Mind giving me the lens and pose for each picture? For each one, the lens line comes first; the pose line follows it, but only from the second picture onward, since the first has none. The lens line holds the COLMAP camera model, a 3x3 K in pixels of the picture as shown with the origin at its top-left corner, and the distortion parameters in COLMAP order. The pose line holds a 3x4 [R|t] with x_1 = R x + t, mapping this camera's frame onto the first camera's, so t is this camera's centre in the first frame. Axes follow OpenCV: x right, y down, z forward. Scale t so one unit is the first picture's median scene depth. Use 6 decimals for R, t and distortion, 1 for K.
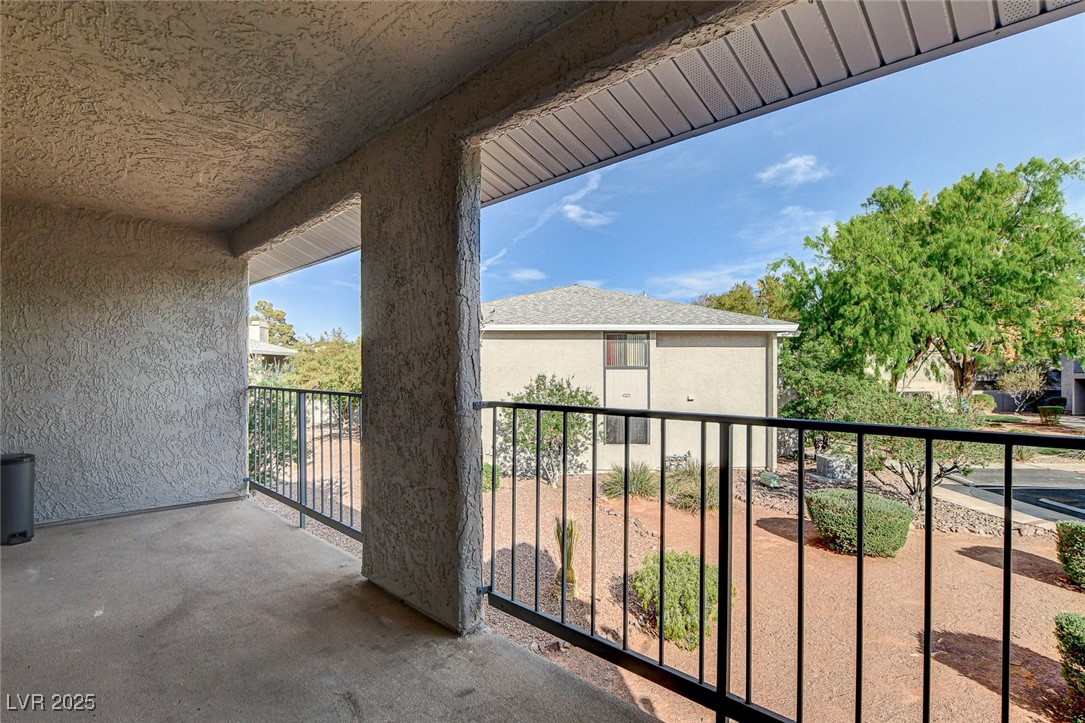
lens RADIAL K [[539.1, 0, 557.1], [0, 539.1, 362.2], [0, 0, 1]] dist [-0.004957, -0.000792]
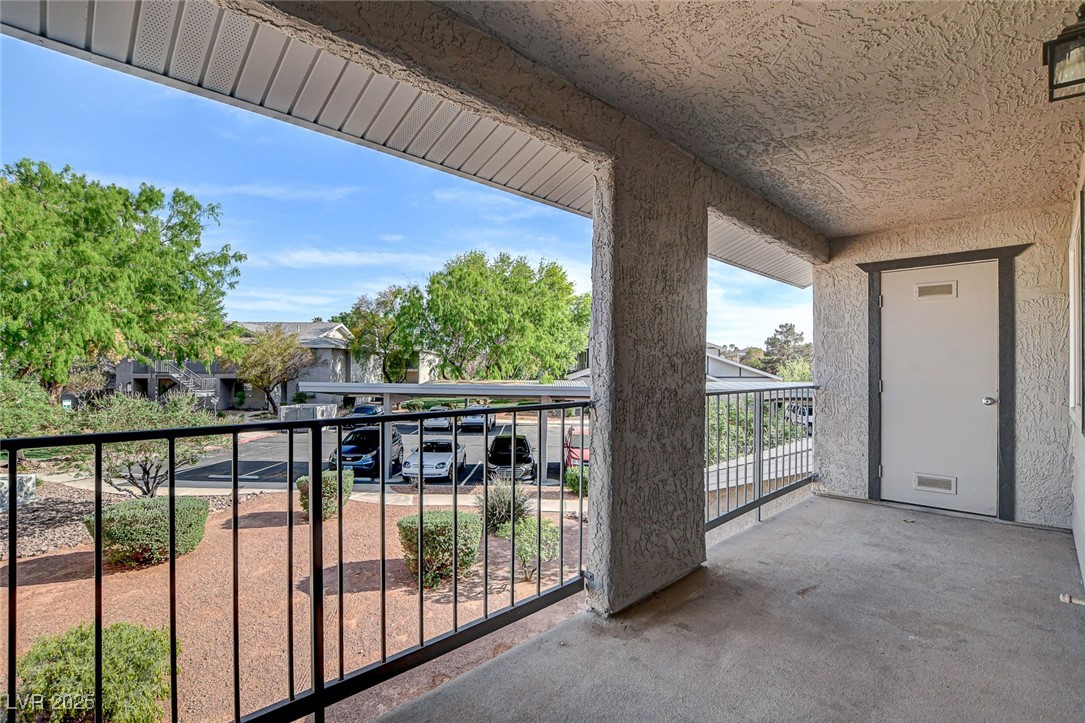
lens RADIAL K [[497.4, 0, 540.5], [0, 497.4, 367.2], [0, 0, 1]] dist [-0.010180, 0.000974]
pose [[0.028060, 0.000075, 0.999606, -0.540861], [-0.008540, 0.999964, 0.000164, 0.003382], [-0.999570, -0.008541, 0.028059, 0.516281]]
